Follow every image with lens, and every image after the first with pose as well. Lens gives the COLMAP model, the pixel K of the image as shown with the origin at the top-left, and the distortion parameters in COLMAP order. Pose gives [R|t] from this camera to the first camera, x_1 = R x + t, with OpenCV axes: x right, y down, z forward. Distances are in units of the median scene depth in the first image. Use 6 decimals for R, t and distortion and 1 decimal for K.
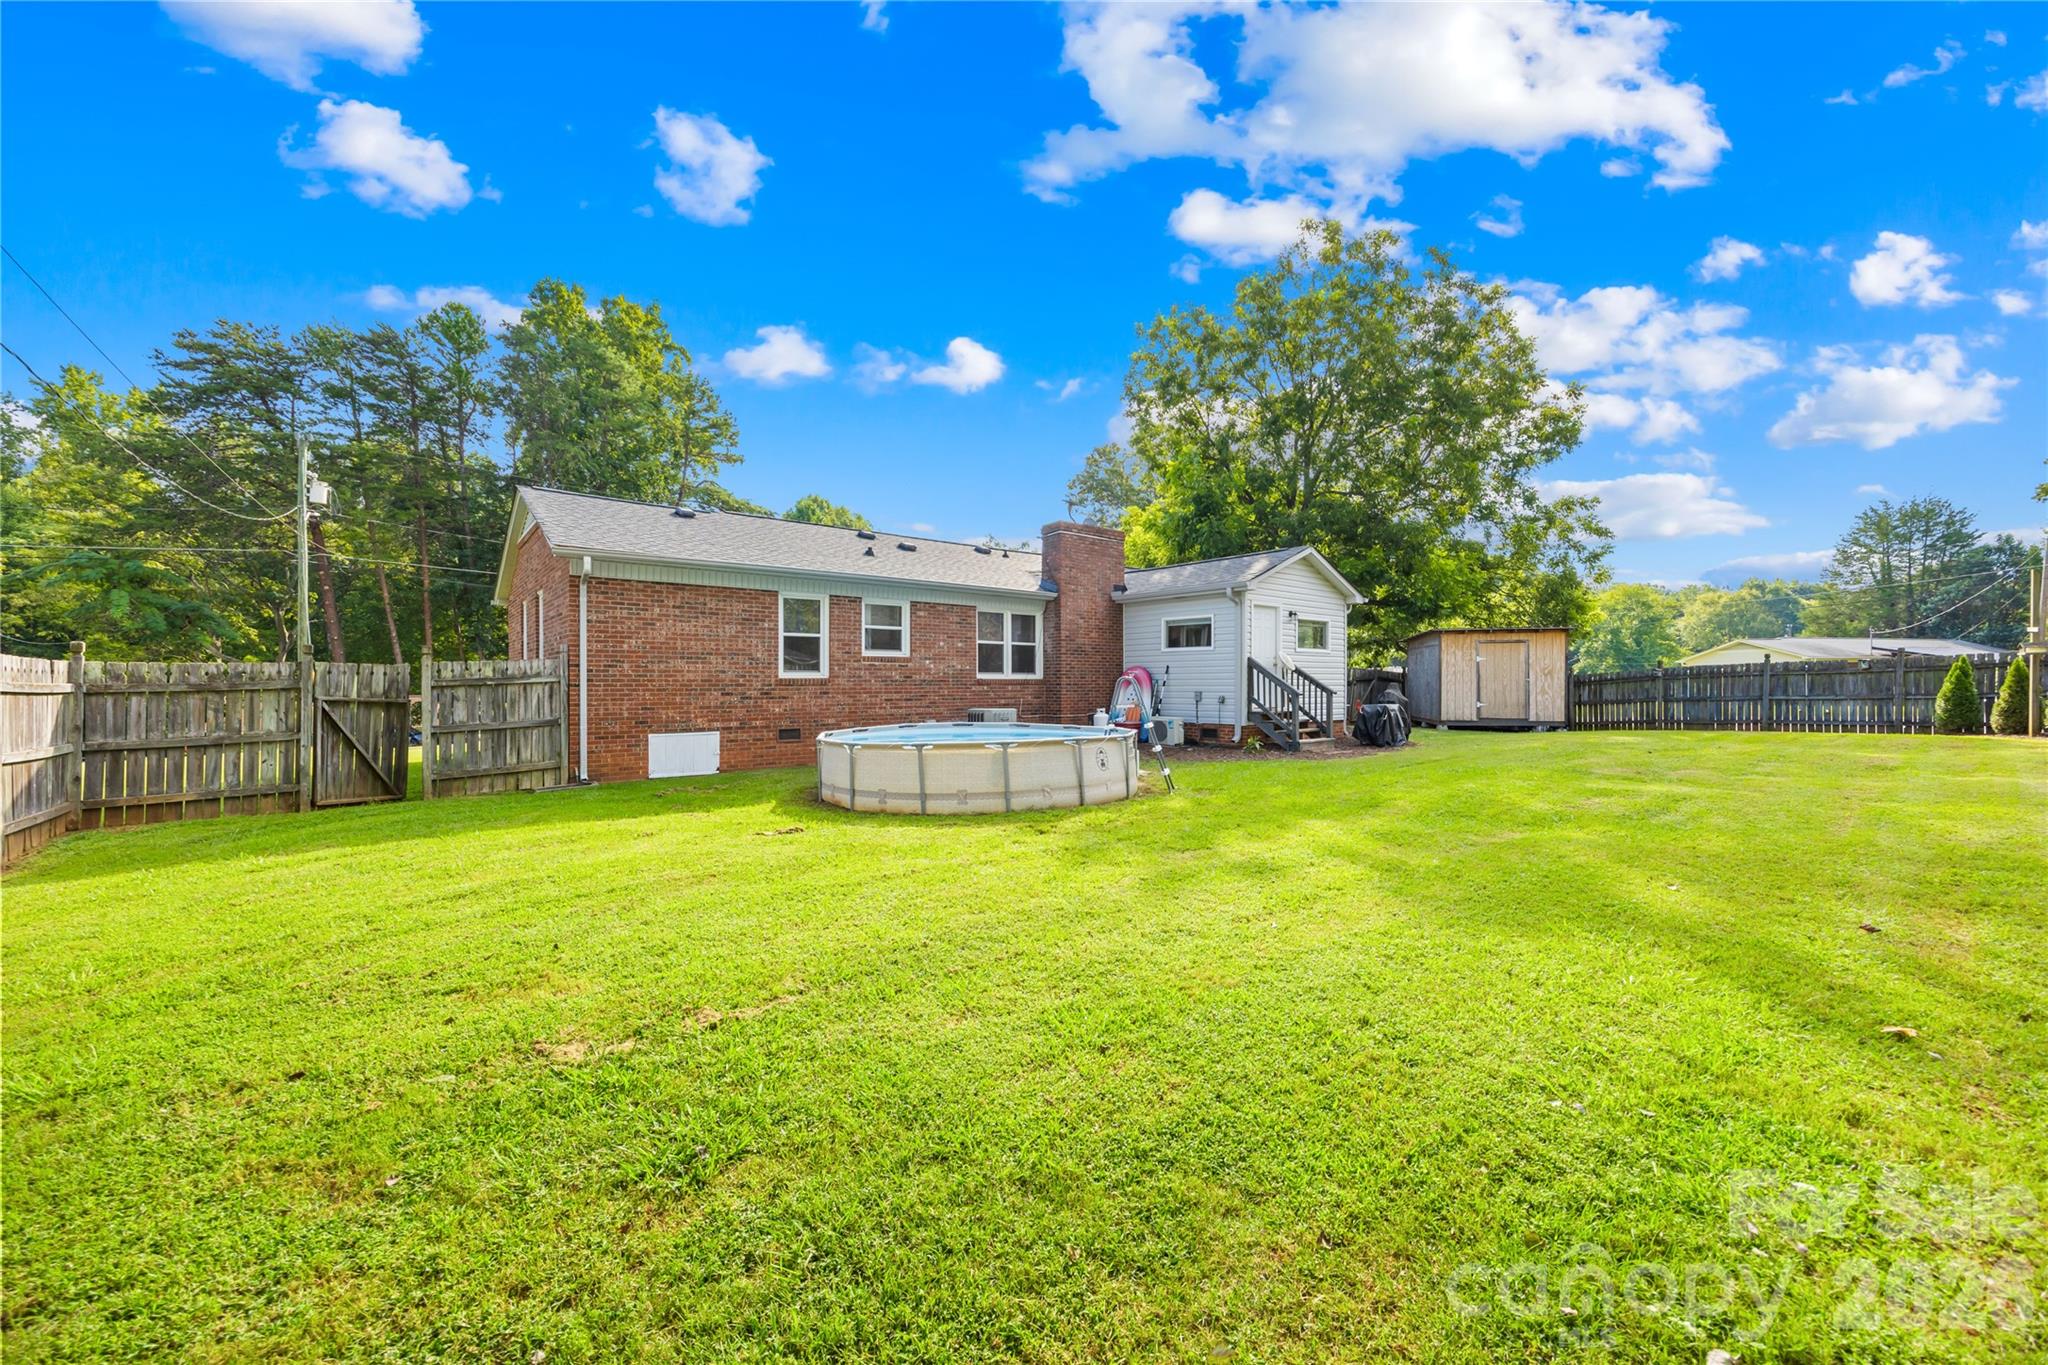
lens RADIAL K [[783.7, 0, 1034.1], [0, 783.7, 677.8], [0, 0, 1]] dist [-0.004271, 0.000699]
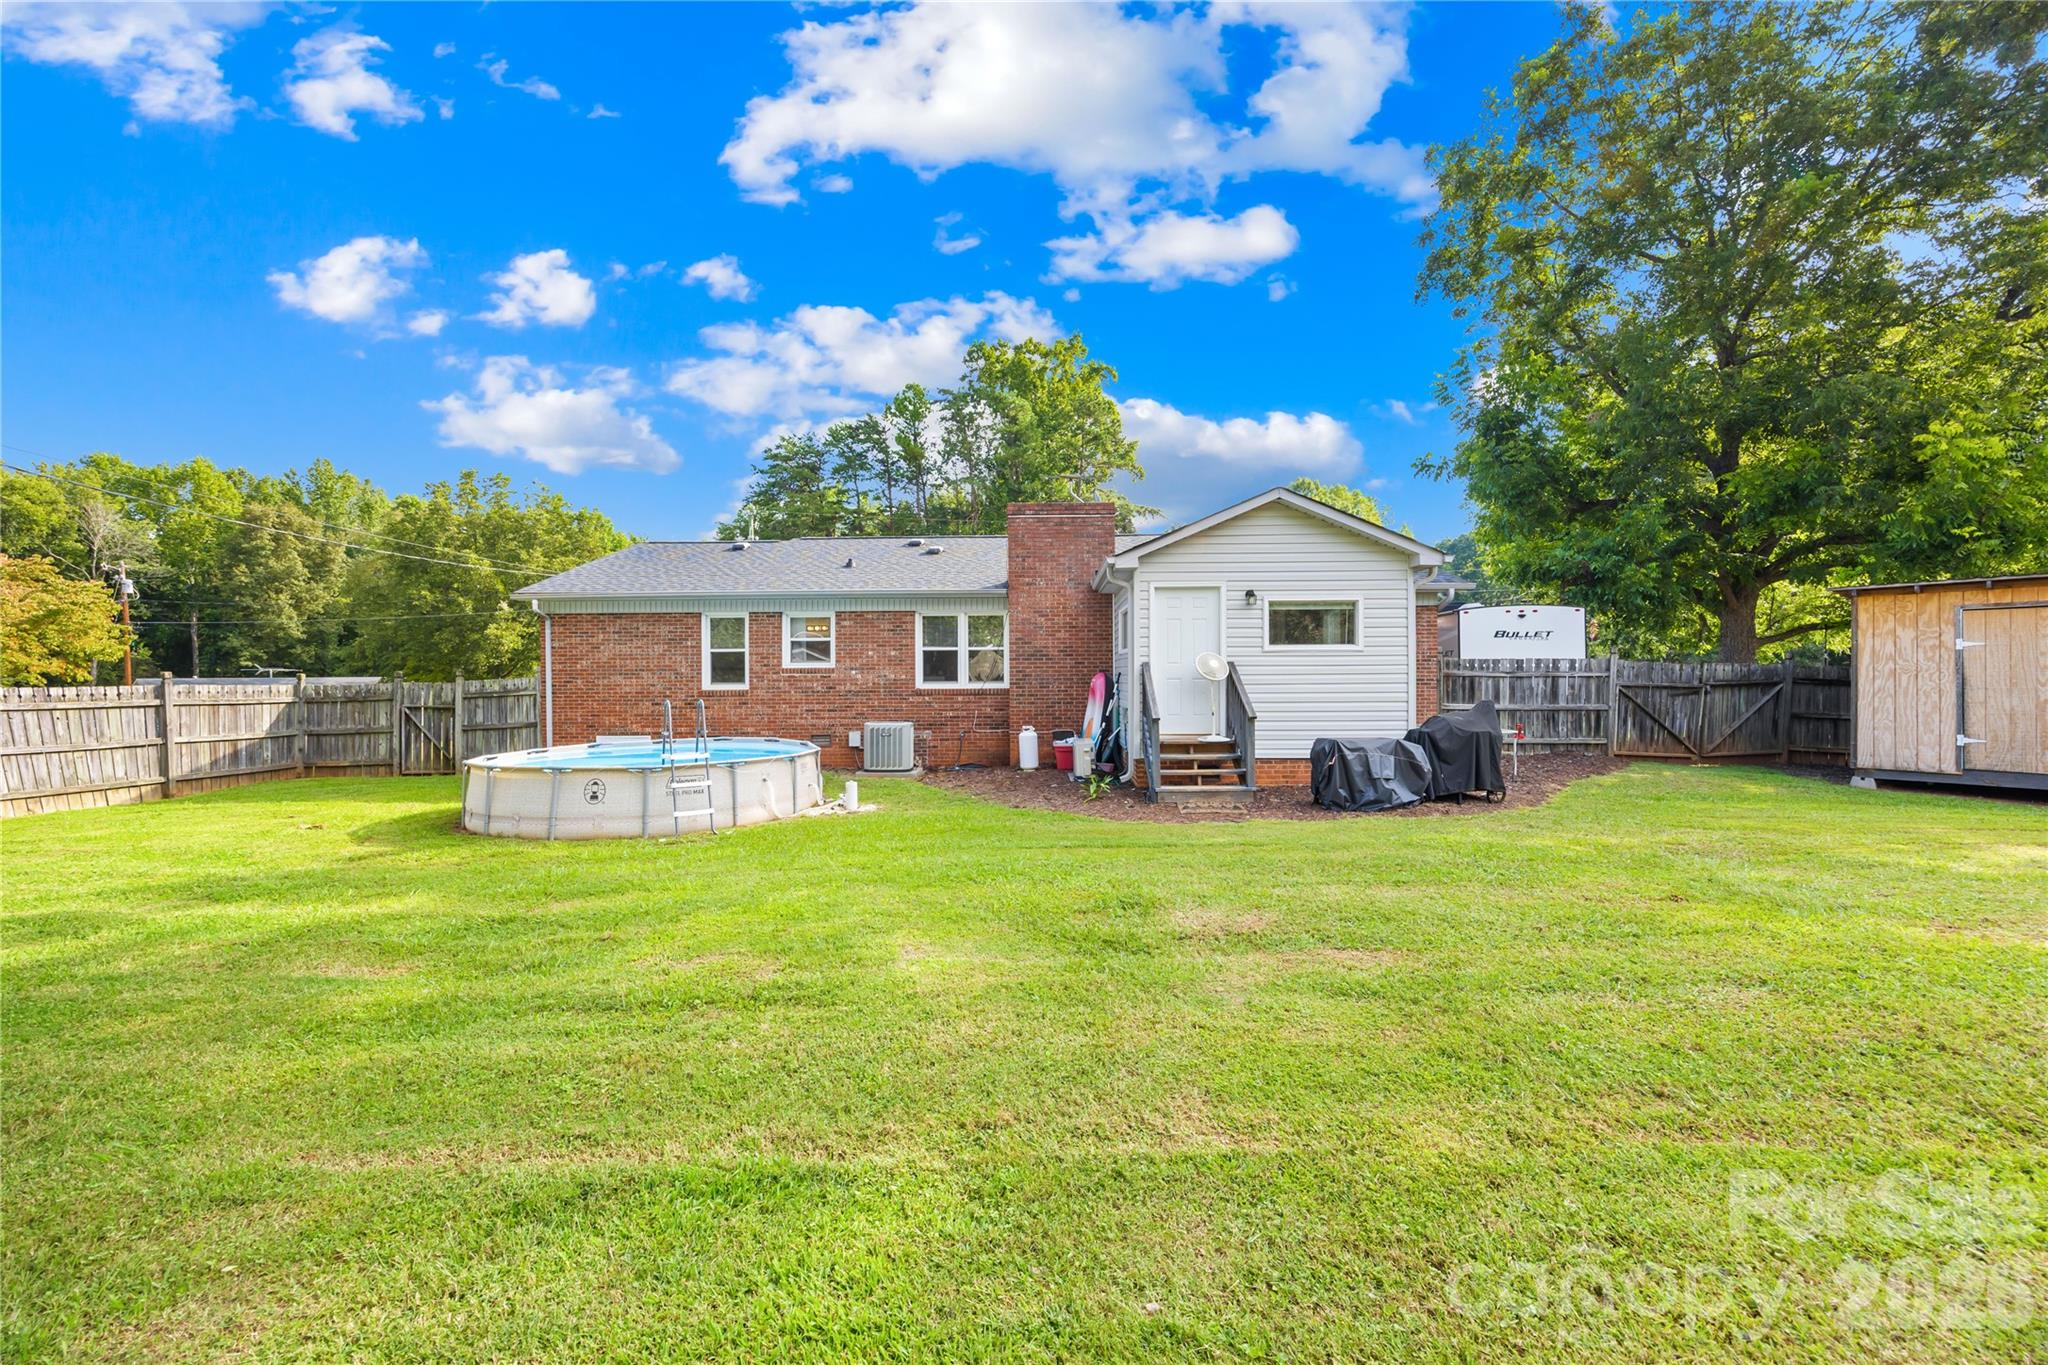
lens RADIAL K [[783.7, 0, 1019.4], [0, 783.7, 673.2], [0, 0, 1]] dist [-0.004271, 0.000699]
pose [[0.755136, -0.005591, -0.655545, 0.808064], [0.009478, 0.999952, 0.002388, -0.023597], [0.655500, -0.008016, 0.755153, 0.481770]]
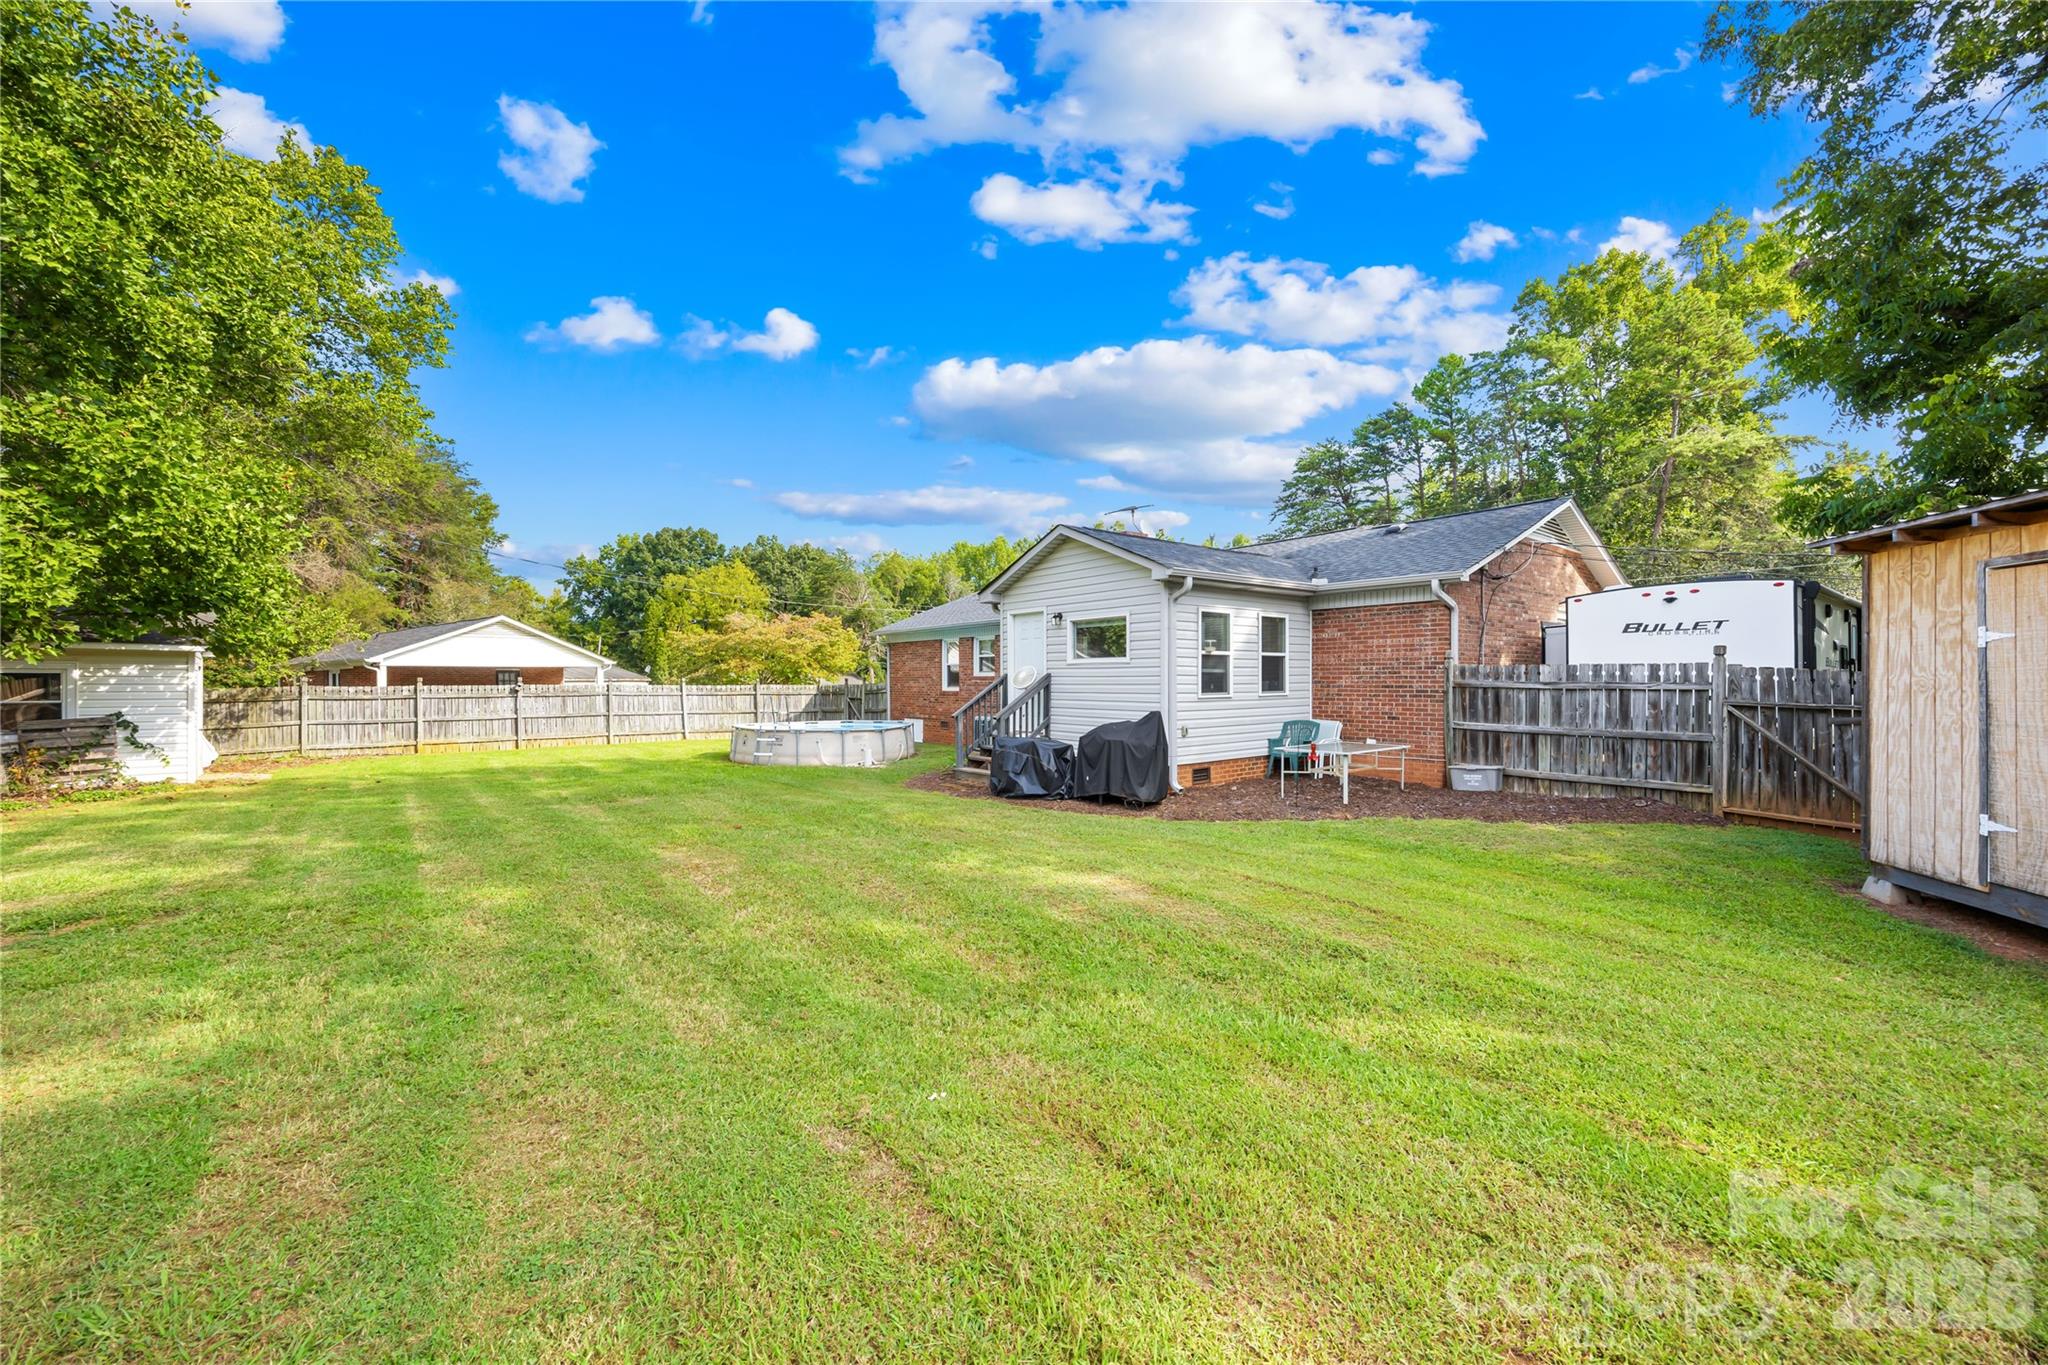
lens RADIAL K [[783.7, 0, 1020.2], [0, 783.7, 685.6], [0, 0, 1]] dist [-0.004271, 0.000699]
pose [[-0.009762, 0.008076, -0.999920, 1.471255], [0.008521, 0.999932, 0.007993, -0.024305], [0.999916, -0.008443, -0.009830, 1.273301]]
